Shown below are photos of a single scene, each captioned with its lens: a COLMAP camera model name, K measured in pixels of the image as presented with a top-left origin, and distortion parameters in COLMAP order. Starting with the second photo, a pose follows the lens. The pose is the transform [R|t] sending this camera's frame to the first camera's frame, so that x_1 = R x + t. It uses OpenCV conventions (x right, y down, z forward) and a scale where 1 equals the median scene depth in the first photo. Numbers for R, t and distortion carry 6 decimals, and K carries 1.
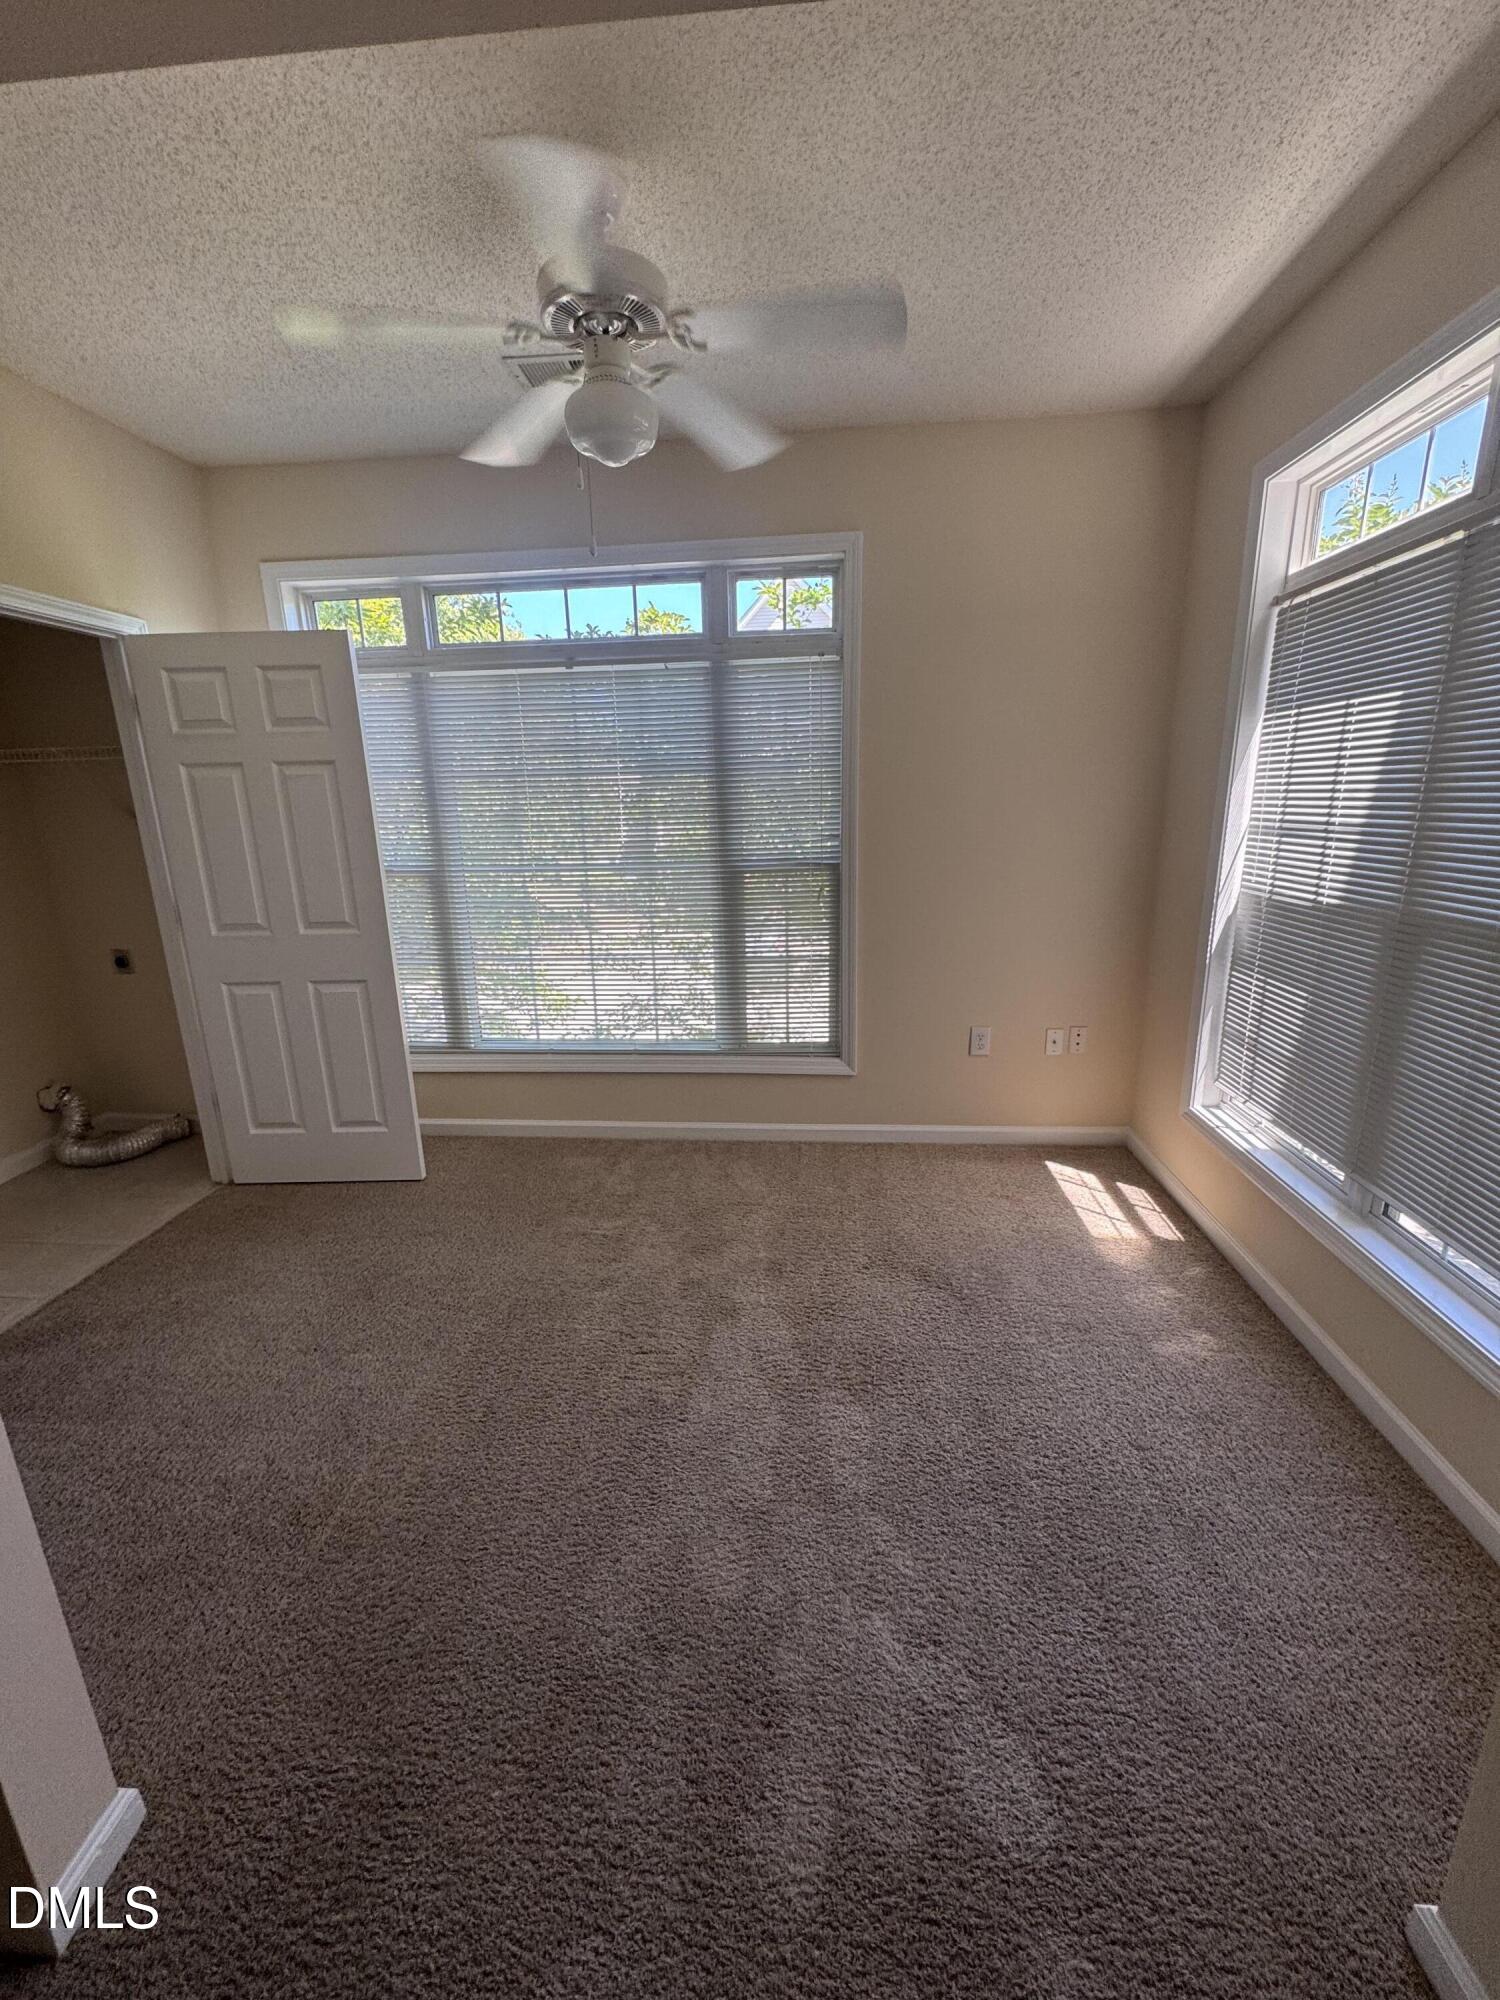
lens RADIAL K [[796.3, 0, 752.8], [0, 796.3, 999.5], [0, 0, 1]] dist [-0.002882, 0.000519]
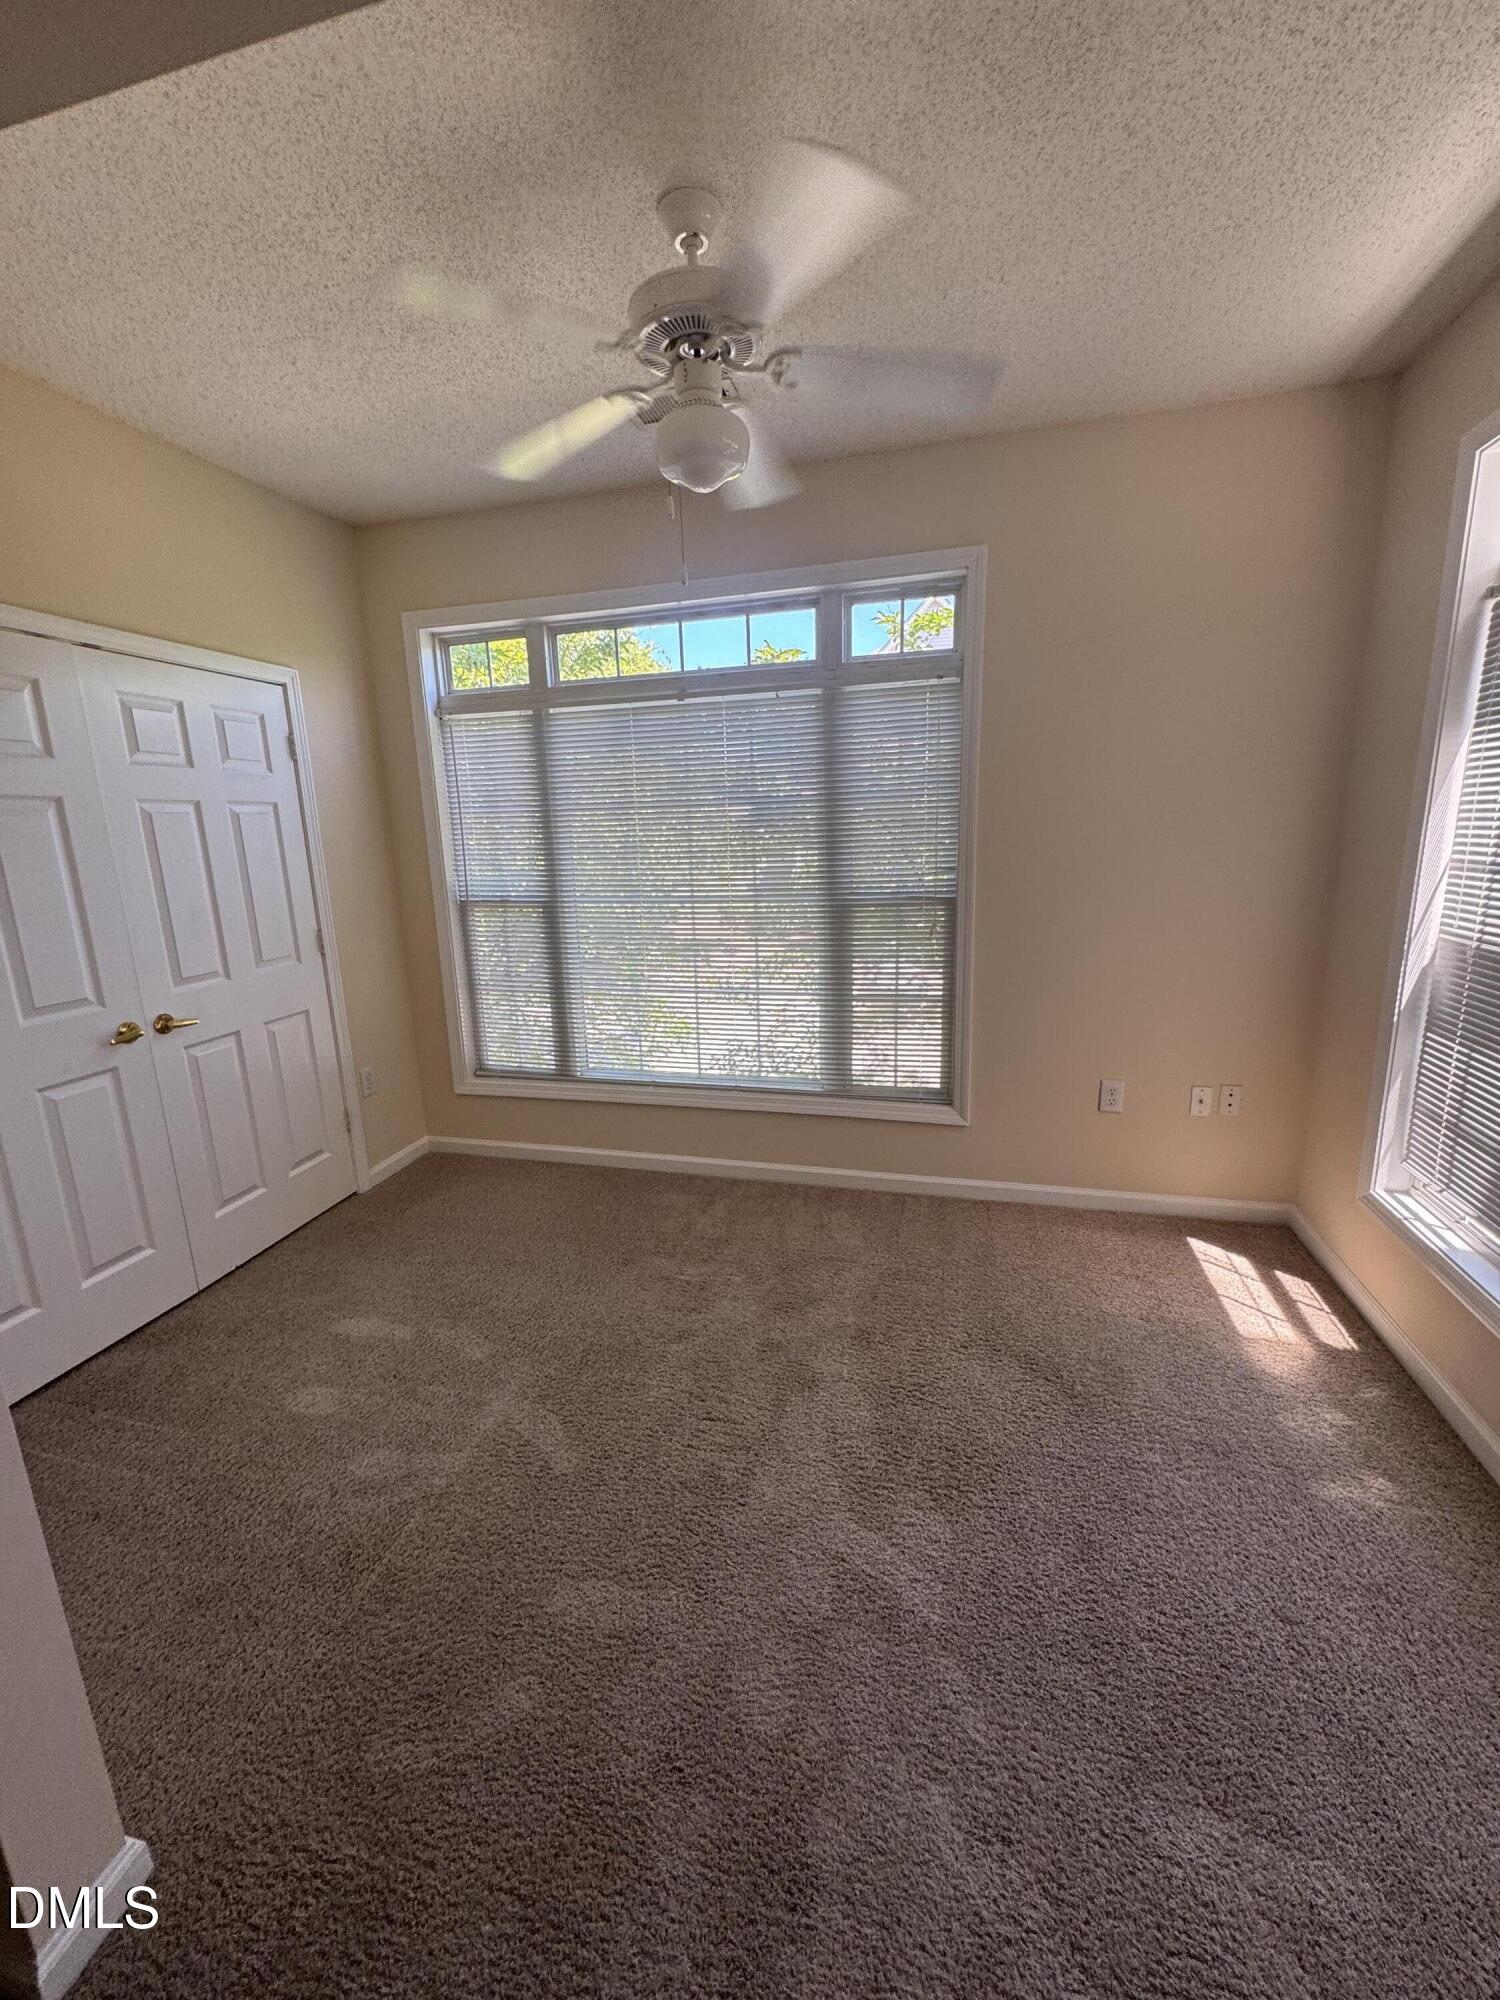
lens RADIAL K [[796.3, 0, 752.0], [0, 796.3, 999.3], [0, 0, 1]] dist [-0.002882, 0.000519]
pose [[0.984817, 0.030076, -0.170968, 0.054218], [-0.035384, 0.998979, -0.028082, -0.025403], [0.169949, 0.033705, 0.984876, 0.066303]]
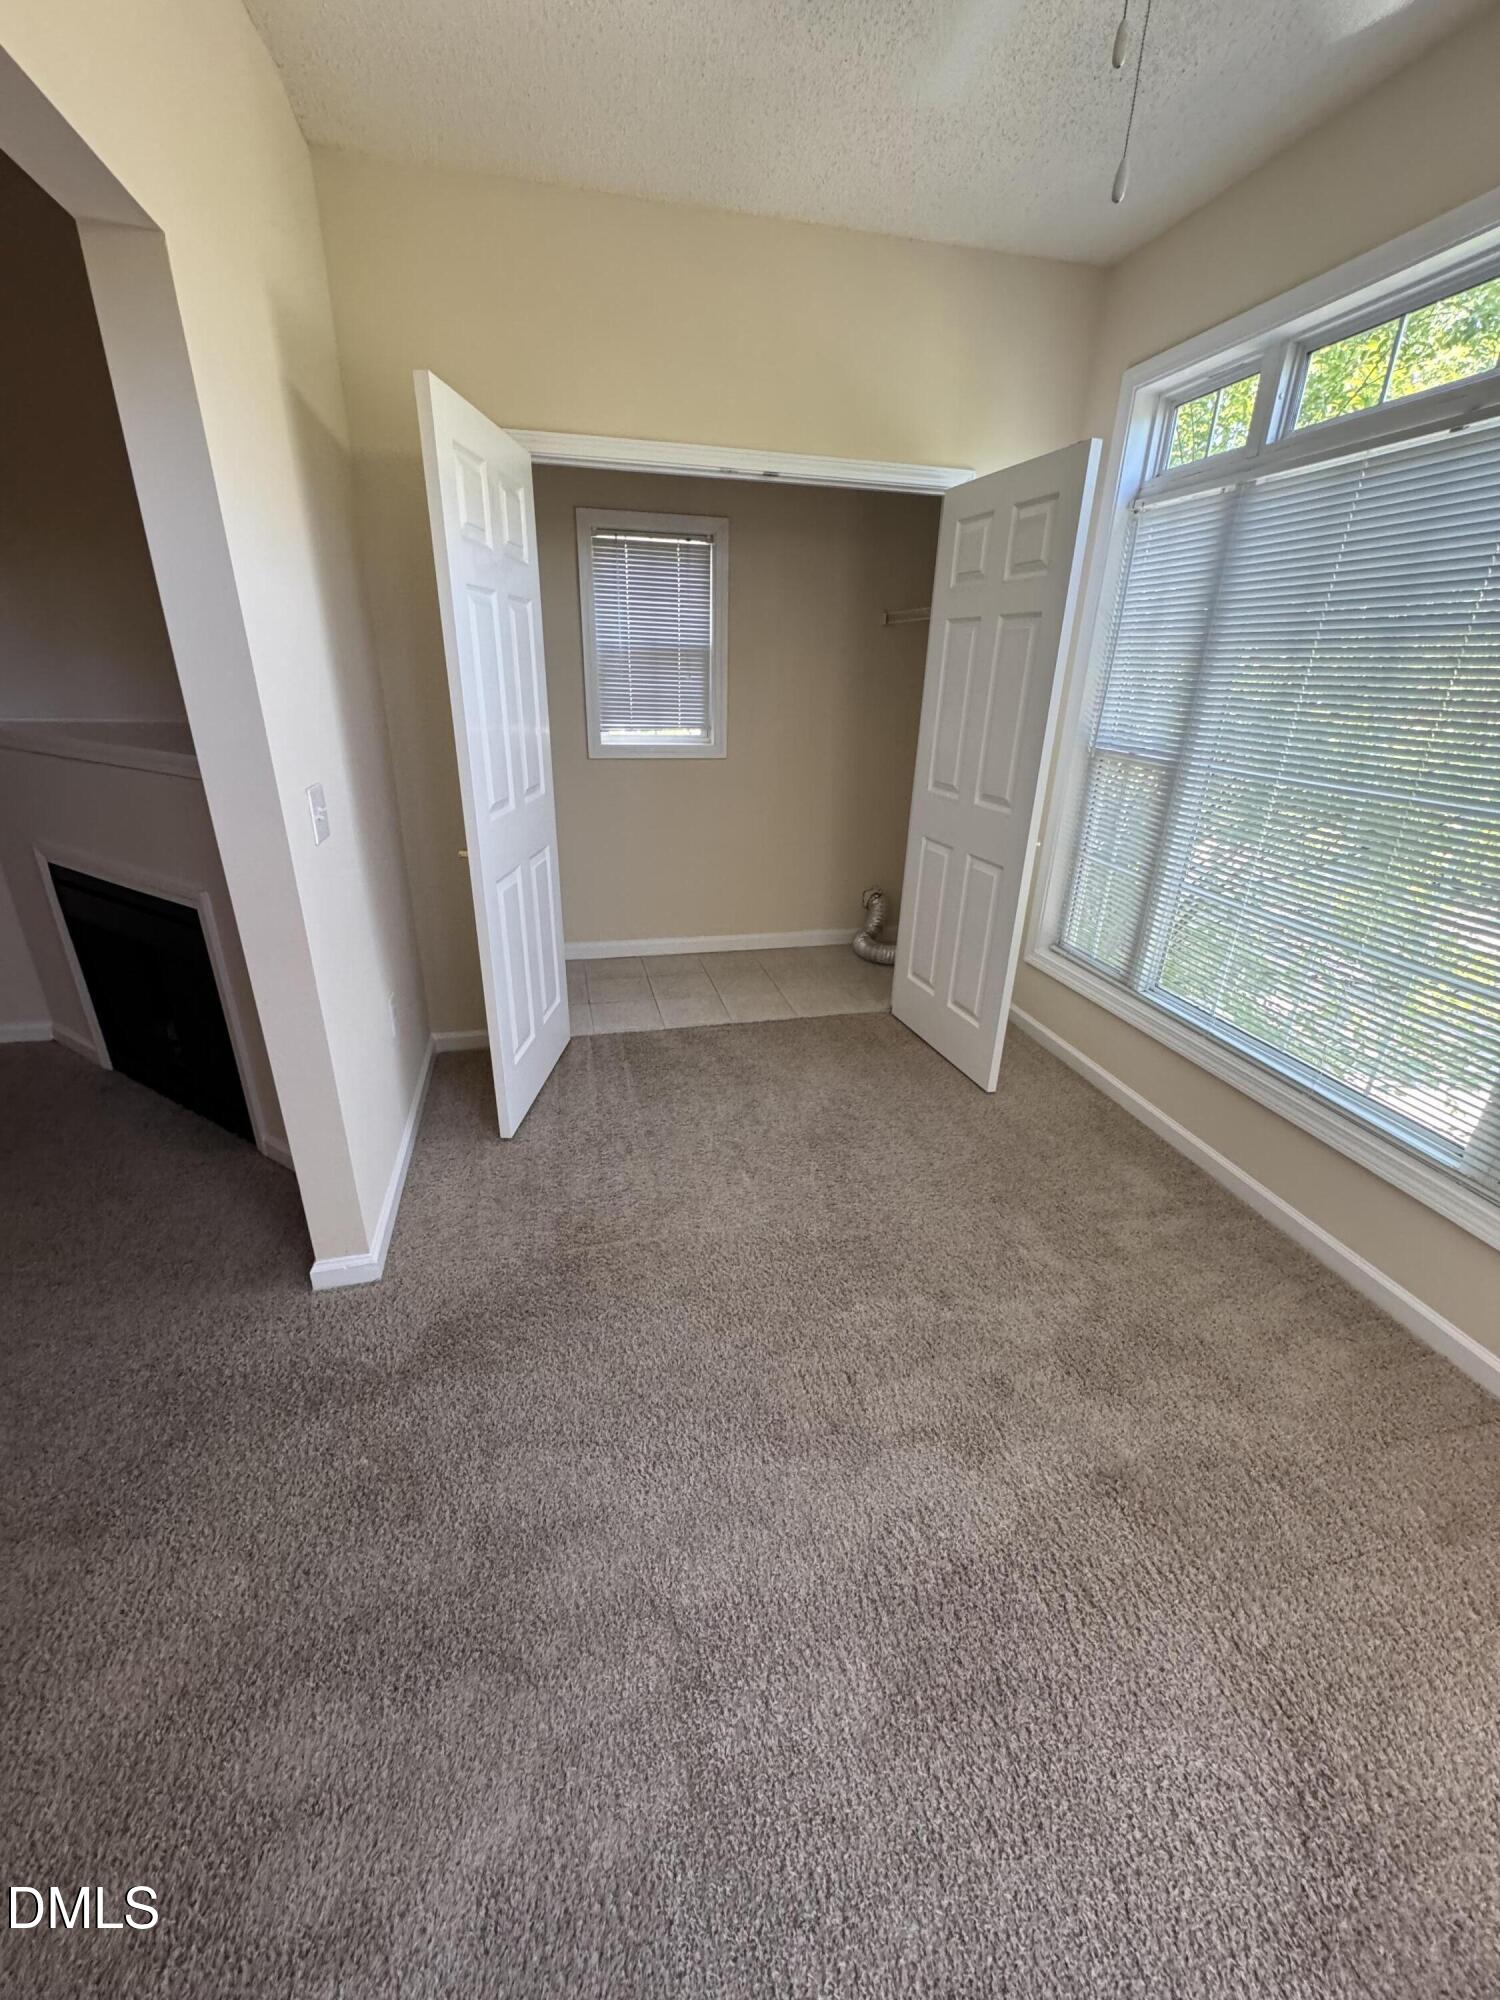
lens RADIAL K [[796.3, 0, 746.4], [0, 796.3, 998.2], [0, 0, 1]] dist [-0.002882, 0.000519]
pose [[0.305130, 0.392799, -0.867528, 0.369165], [-0.266300, 0.909823, 0.318286, -0.132371], [0.914319, 0.133904, 0.382217, 0.530840]]
